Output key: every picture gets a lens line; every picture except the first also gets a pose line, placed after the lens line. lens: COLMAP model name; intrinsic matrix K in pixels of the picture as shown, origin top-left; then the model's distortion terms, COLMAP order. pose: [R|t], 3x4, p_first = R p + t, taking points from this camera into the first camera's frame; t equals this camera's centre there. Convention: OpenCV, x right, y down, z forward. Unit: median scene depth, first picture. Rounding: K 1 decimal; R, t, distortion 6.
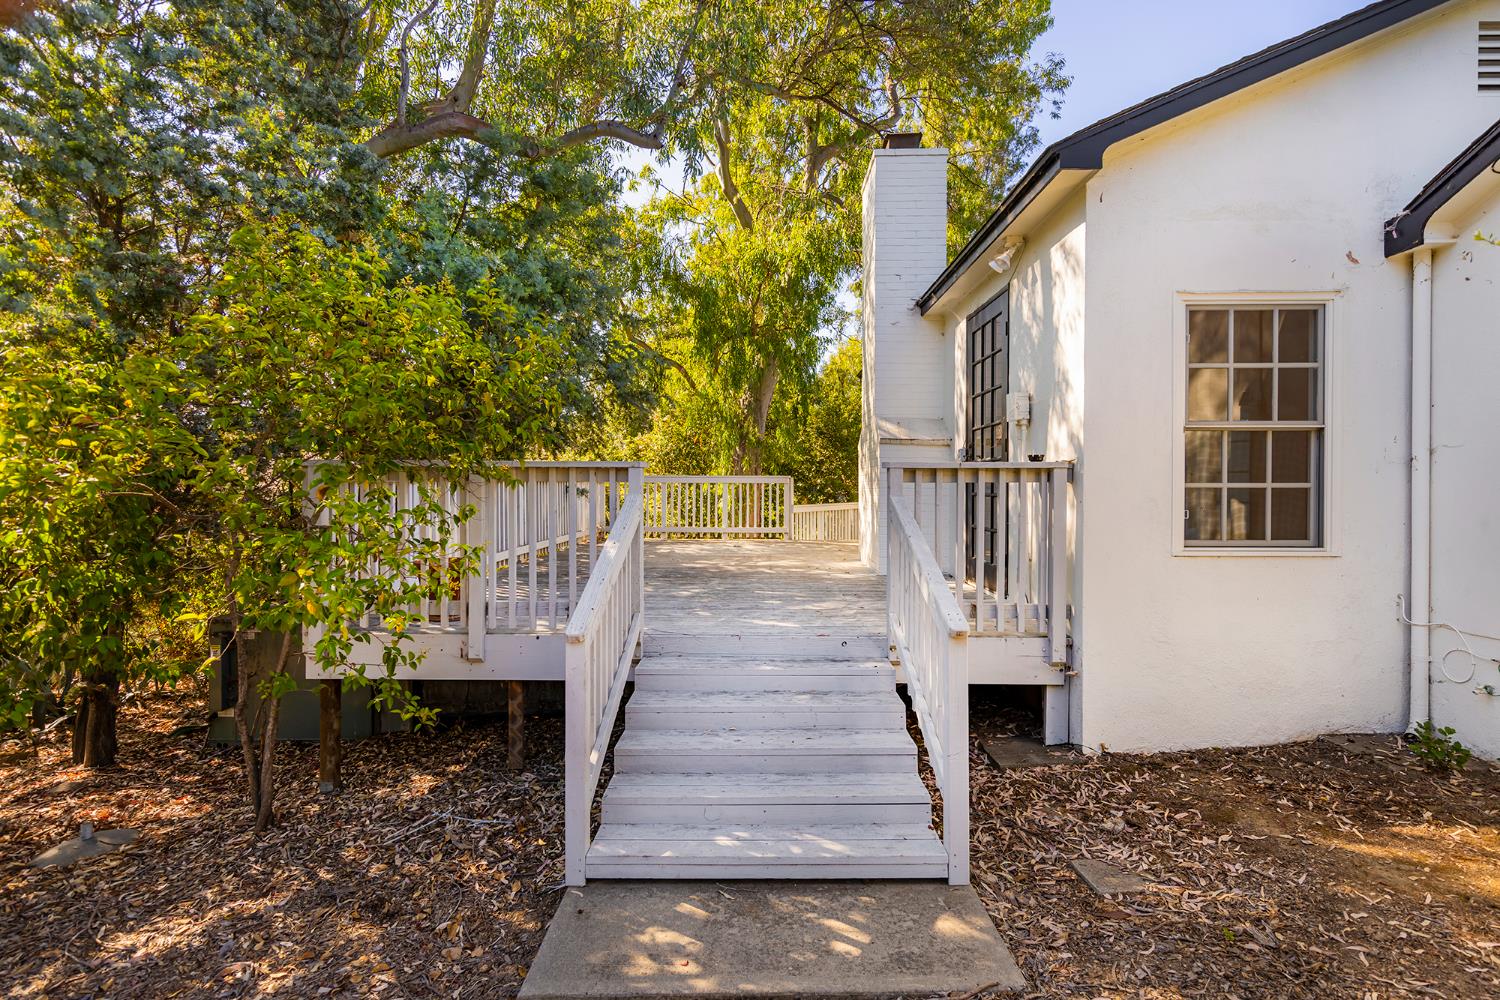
lens RADIAL K [[704.2, 0, 752.2], [0, 704.2, 495.1], [0, 0, 1]] dist [-0.000333, -0.000304]
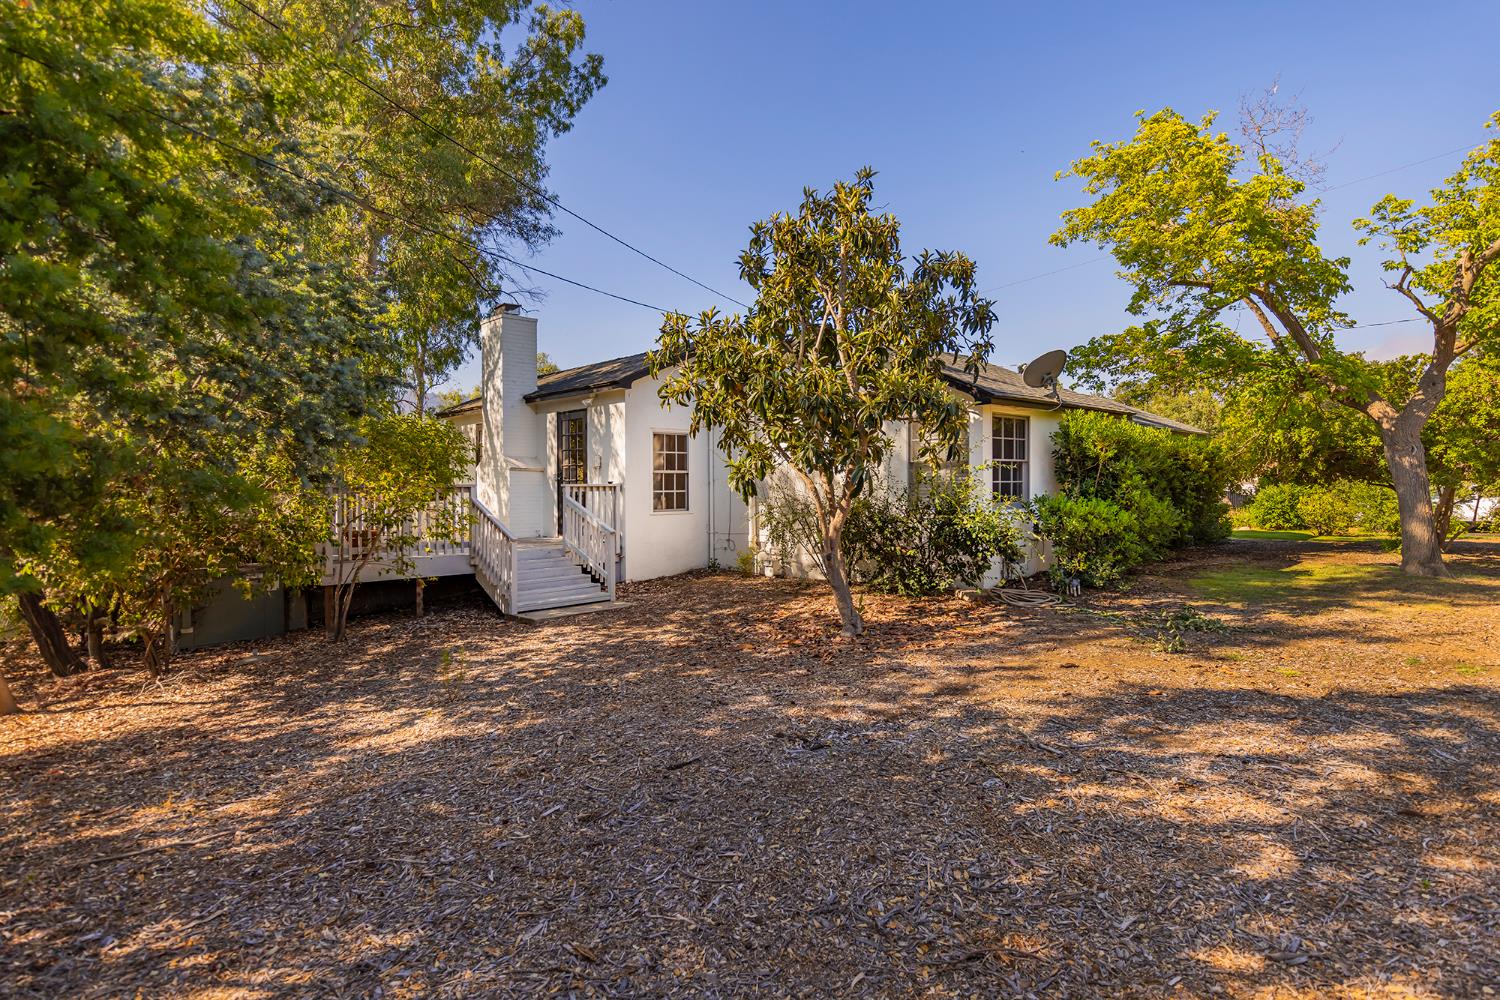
lens RADIAL K [[776.7, 0, 748.2], [0, 776.7, 495.5], [0, 0, 1]] dist [0.011345, -0.001634]
pose [[0.720071, -0.014291, 0.693754, -1.387105], [0.006639, 0.999884, 0.013707, -0.040044], [-0.693869, -0.005265, 0.720082, -1.663585]]
